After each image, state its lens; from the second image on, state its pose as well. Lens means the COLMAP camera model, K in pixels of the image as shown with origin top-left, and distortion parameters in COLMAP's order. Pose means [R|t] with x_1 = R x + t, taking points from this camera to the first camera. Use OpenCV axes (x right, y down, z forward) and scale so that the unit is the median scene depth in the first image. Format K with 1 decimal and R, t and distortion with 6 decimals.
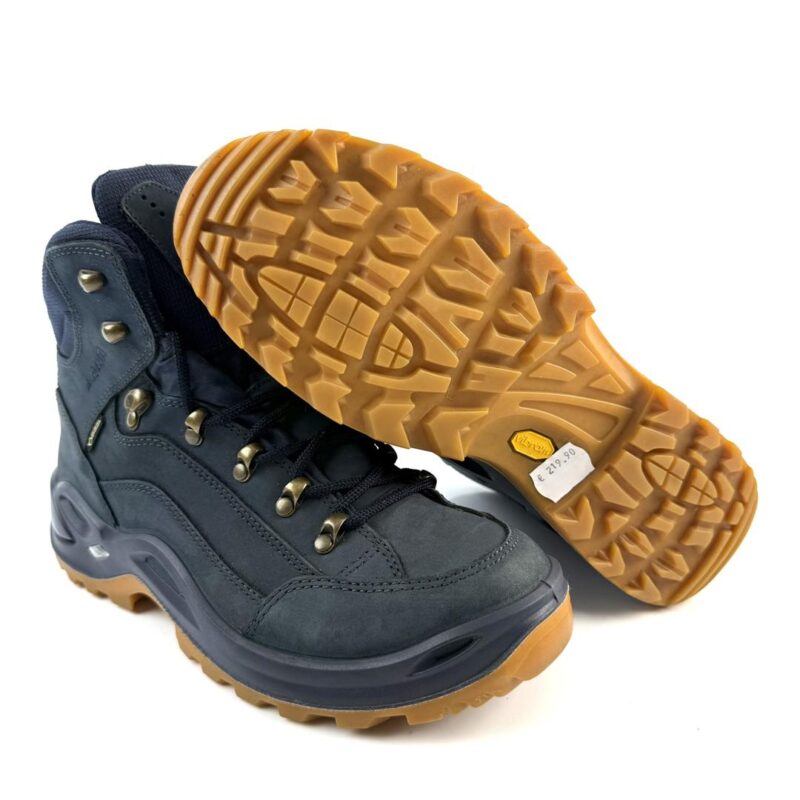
lens RADIAL K [[828.5, 0, 402.9], [0, 828.5, 400.4], [0, 0, 1]] dist [0.028749, 0.000000]
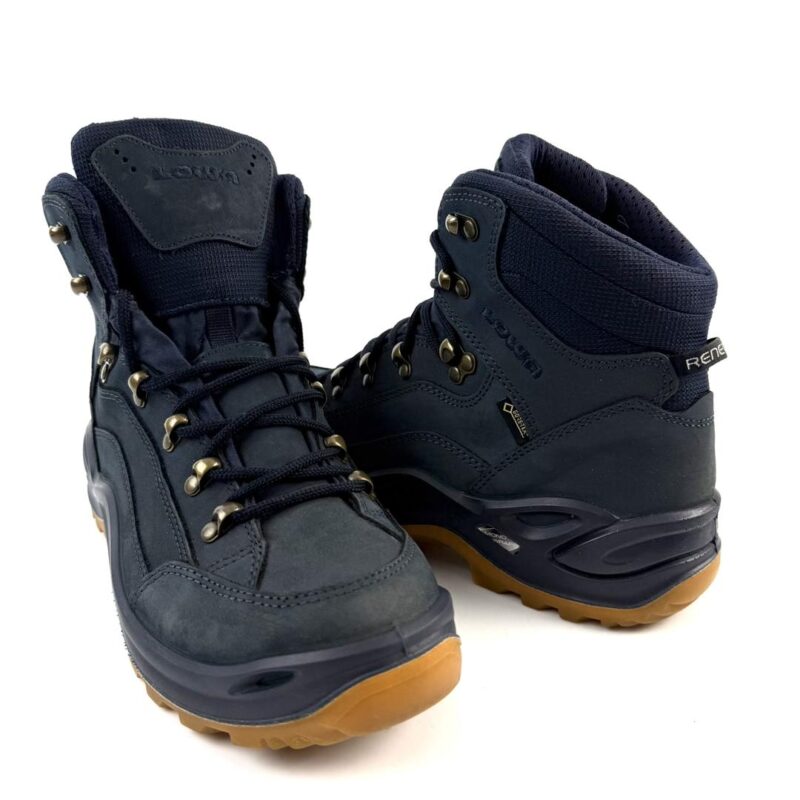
lens RADIAL K [[828.5, 0, 397.3], [0, 828.5, 400.1], [0, 0, 1]] dist [0.028749, 0.000000]
pose [[0.916933, 0.139004, -0.374048, 0.410222], [-0.119839, 0.990021, 0.074140, -0.066146], [0.380621, -0.023156, 0.924441, 0.208094]]
